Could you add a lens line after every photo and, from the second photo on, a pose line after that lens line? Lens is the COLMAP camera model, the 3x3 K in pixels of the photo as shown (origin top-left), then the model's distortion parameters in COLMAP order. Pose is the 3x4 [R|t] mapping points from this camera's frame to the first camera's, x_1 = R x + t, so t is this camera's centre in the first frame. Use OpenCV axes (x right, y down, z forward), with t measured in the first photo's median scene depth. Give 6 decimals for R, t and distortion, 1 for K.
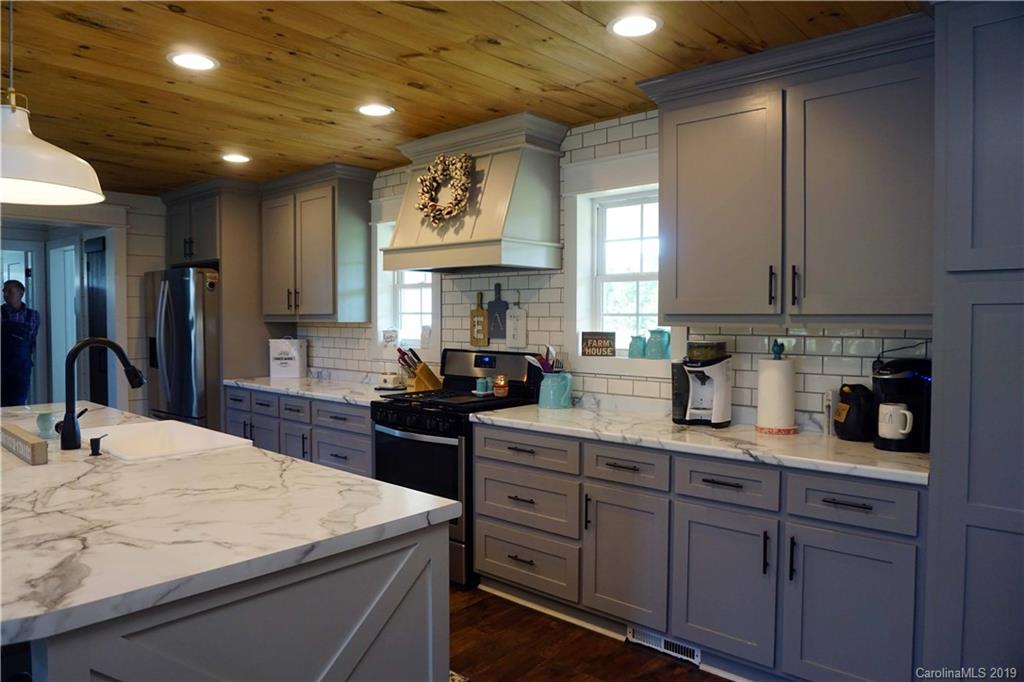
lens RADIAL K [[679.2, 0, 512.0], [0, 679.2, 341.0], [0, 0, 1]] dist [-0.056894, 0.040547]
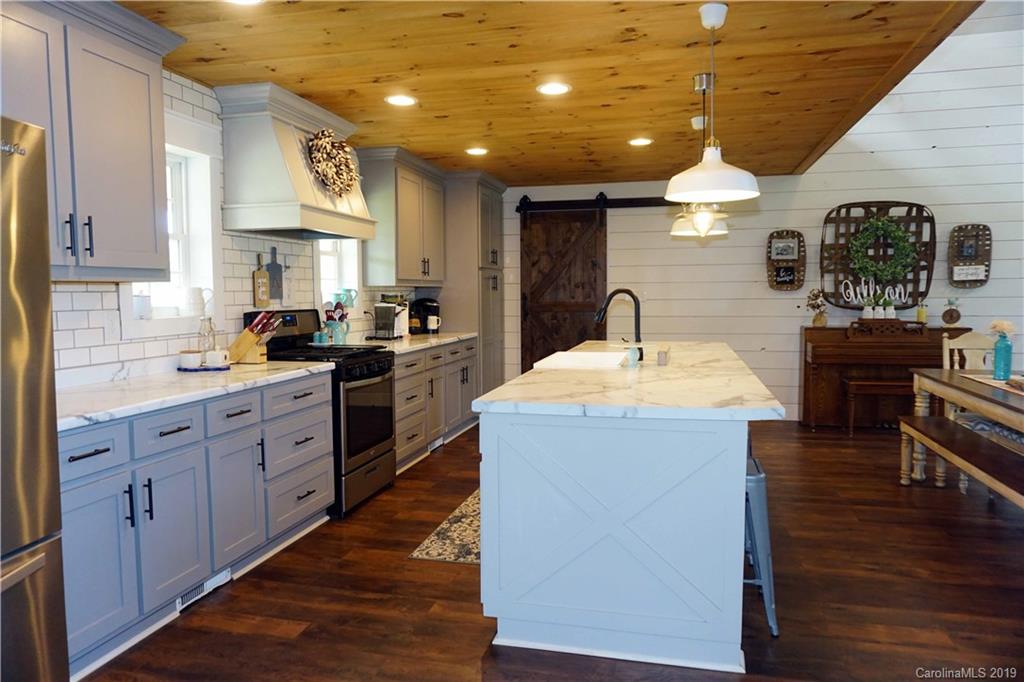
lens RADIAL K [[679.2, 0, 512.0], [0, 679.2, 341.0], [0, 0, 1]] dist [-0.056894, 0.040547]
pose [[-0.462106, -0.063935, 0.884517, -1.311398], [0.037009, 0.995139, 0.091266, -0.024757], [-0.886052, 0.074909, -0.457494, 1.353679]]
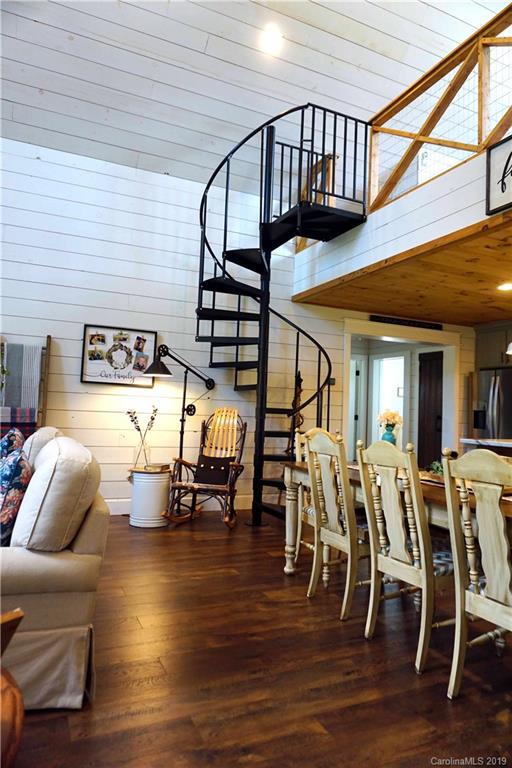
lens RADIAL K [[509.4, 0, 258.9], [0, 509.4, 383.1], [0, 0, 1]] dist [-0.056894, 0.040547]
pose [[0.917752, 0.010449, -0.397015, -0.840991], [-0.050203, 0.994687, -0.089871, 0.105682], [0.393967, 0.102410, 0.913401, -0.578578]]
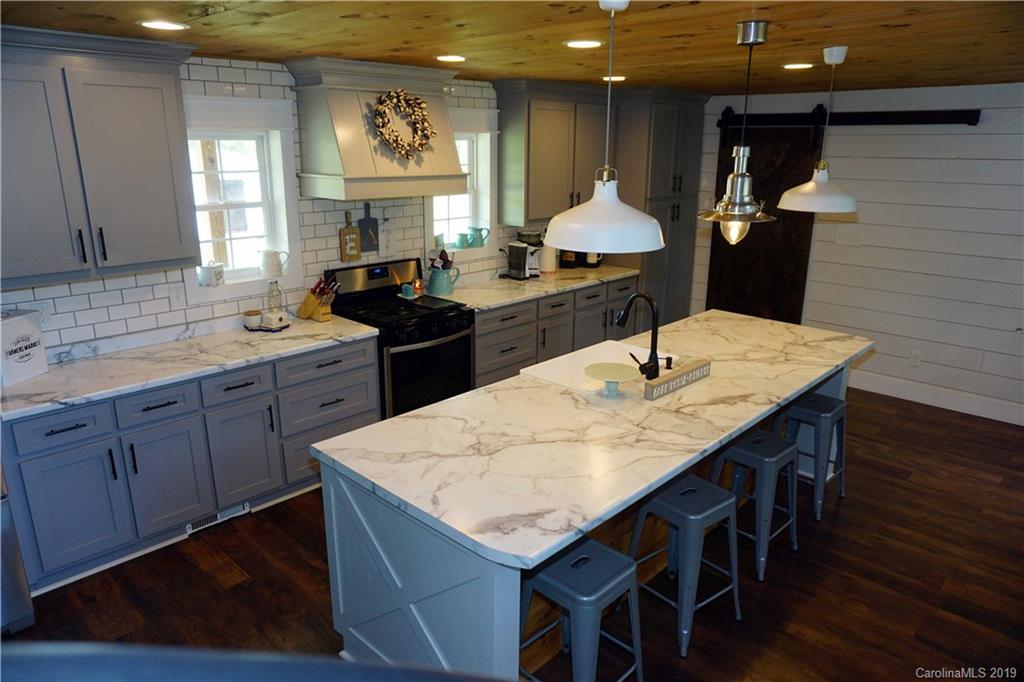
lens RADIAL K [[679.2, 0, 512.0], [0, 679.2, 341.0], [0, 0, 1]] dist [-0.056894, 0.040547]
pose [[0.043022, -0.282123, 0.958413, -1.323766], [0.030751, 0.959221, 0.280981, -0.198997], [-0.998601, 0.017384, 0.049943, 0.828539]]
